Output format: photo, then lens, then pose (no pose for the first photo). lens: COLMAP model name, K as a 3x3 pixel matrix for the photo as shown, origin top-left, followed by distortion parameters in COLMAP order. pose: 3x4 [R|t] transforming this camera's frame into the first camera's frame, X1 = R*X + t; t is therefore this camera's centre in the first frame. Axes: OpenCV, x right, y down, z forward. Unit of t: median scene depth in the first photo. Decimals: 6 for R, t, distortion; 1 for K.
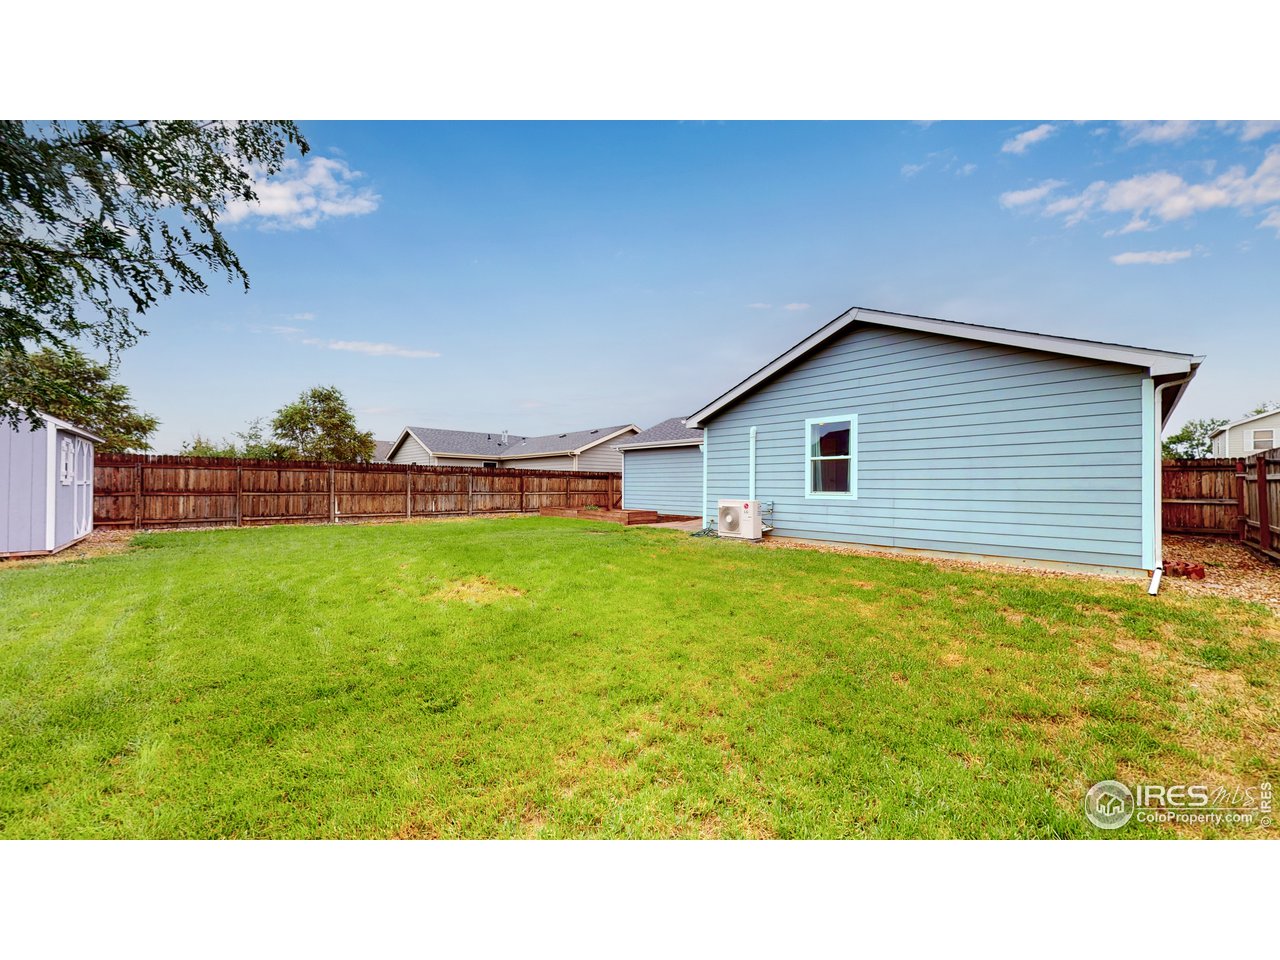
lens RADIAL K [[467.9, 0, 633.9], [0, 467.9, 479.1], [0, 0, 1]] dist [-0.000072, -0.000046]
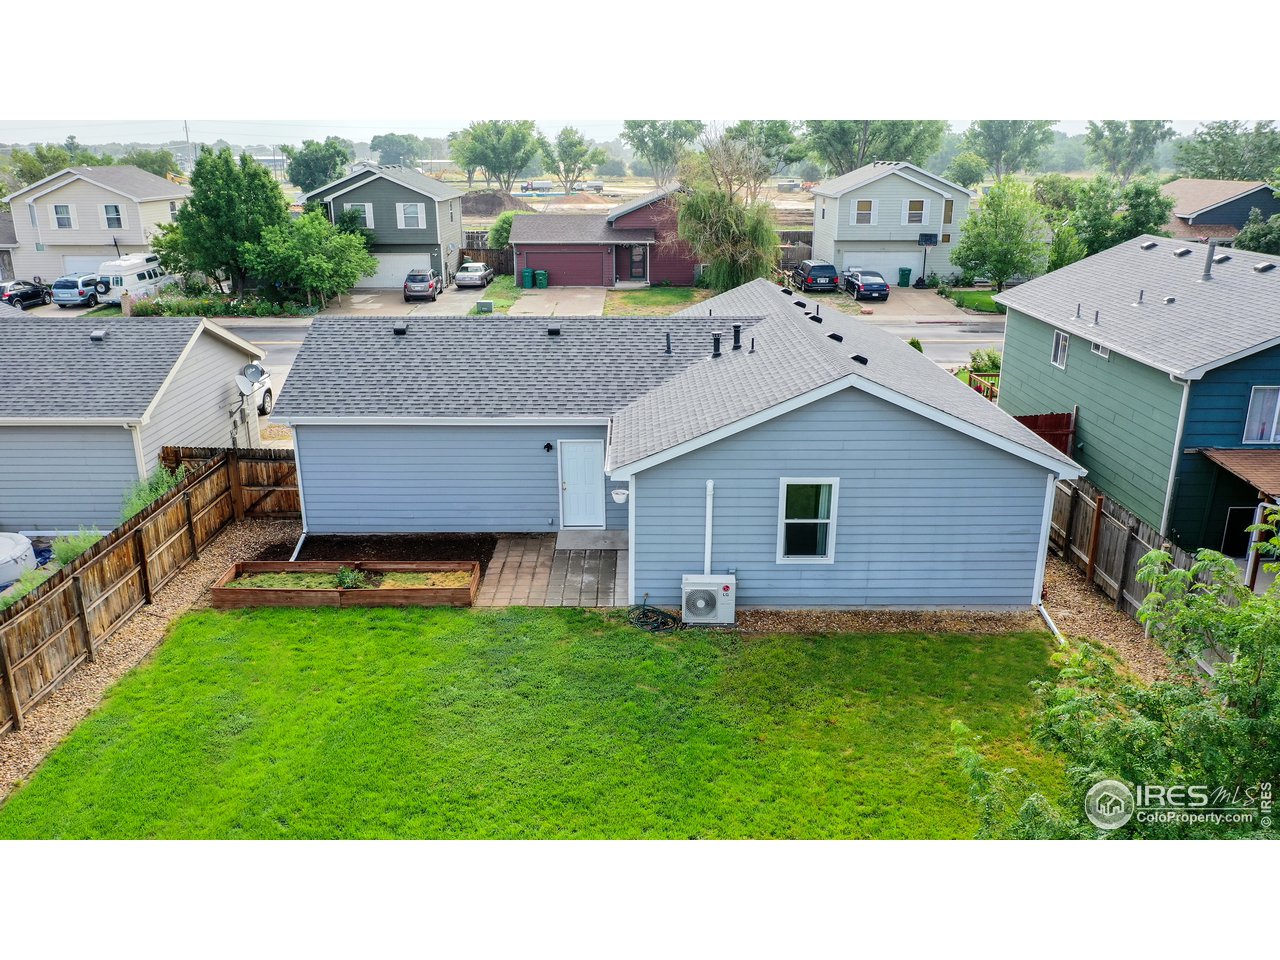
lens RADIAL K [[1002.2, 0, 638.3], [0, 1002.2, 477.5], [0, 0, 1]] dist [-0.005176, -0.008790]
pose [[0.687641, -0.228698, 0.689091, -1.084603], [-0.004982, 0.947587, 0.319460, -0.719554], [-0.726034, -0.223107, 0.650460, -0.000779]]
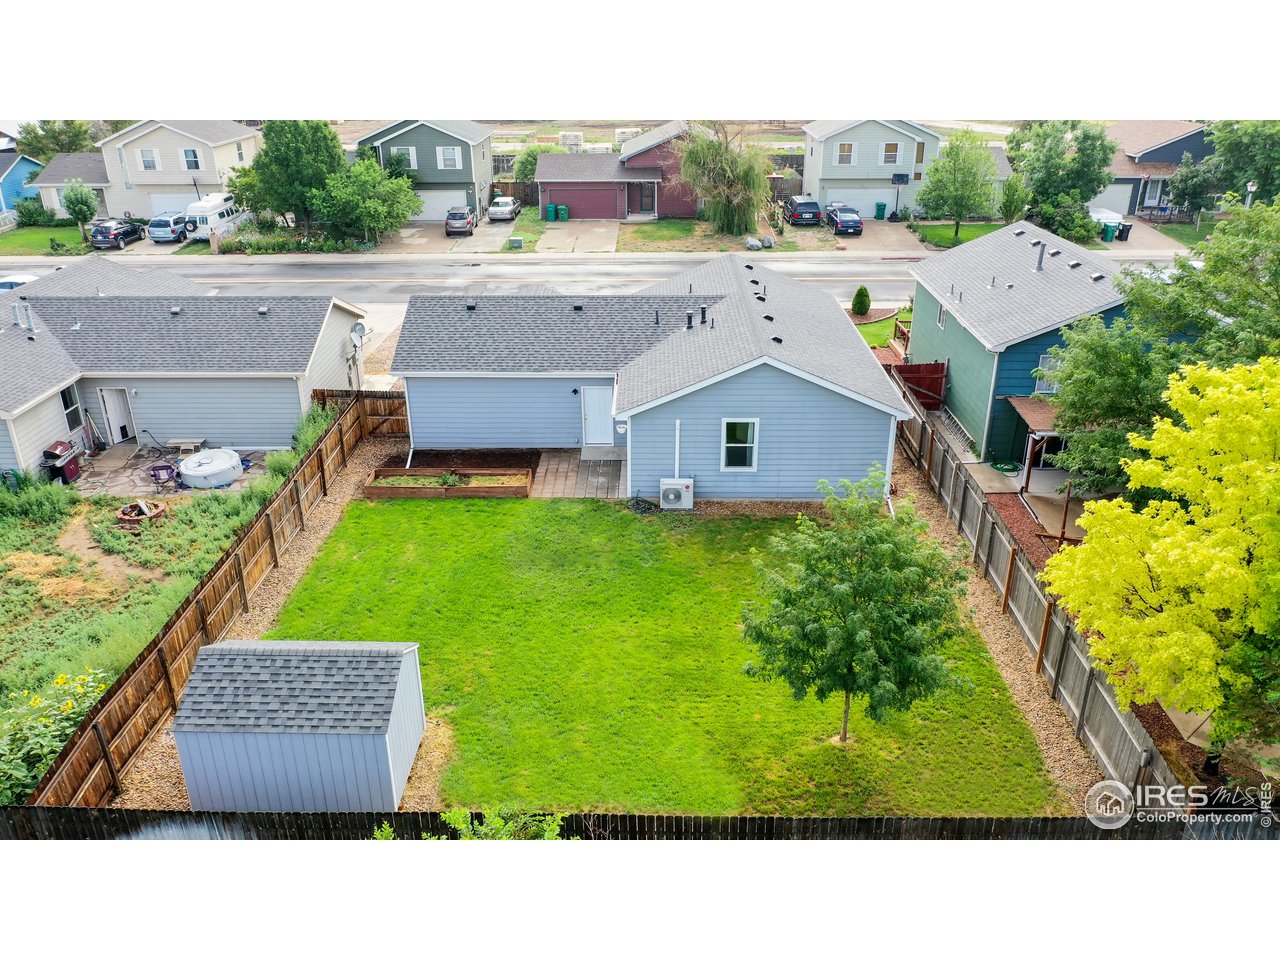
lens RADIAL K [[1002.2, 0, 639.8], [0, 1002.2, 473.4], [0, 0, 1]] dist [-0.005176, -0.008790]
pose [[0.699037, -0.298634, 0.649742, -1.759394], [-0.000942, 0.908236, 0.418457, -1.213830], [-0.715085, -0.293129, 0.634609, -0.730298]]
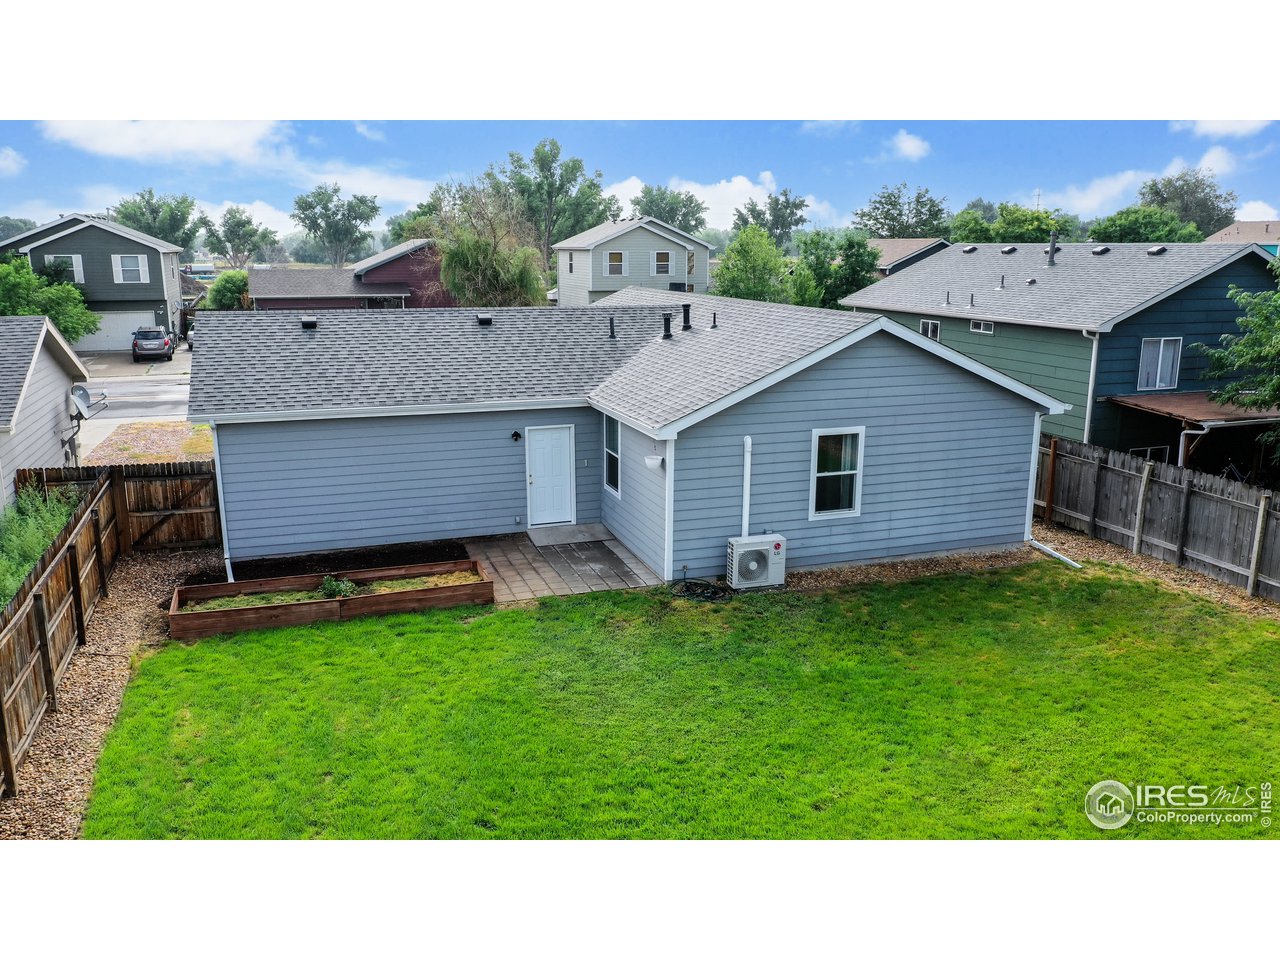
lens RADIAL K [[1002.2, 0, 641.4], [0, 1002.2, 476.4], [0, 0, 1]] dist [-0.005176, -0.008790]
pose [[0.407901, -0.206786, 0.889301, -1.386550], [-0.012359, 0.972675, 0.231842, -0.463455], [-0.912943, -0.105559, 0.394199, 0.571227]]
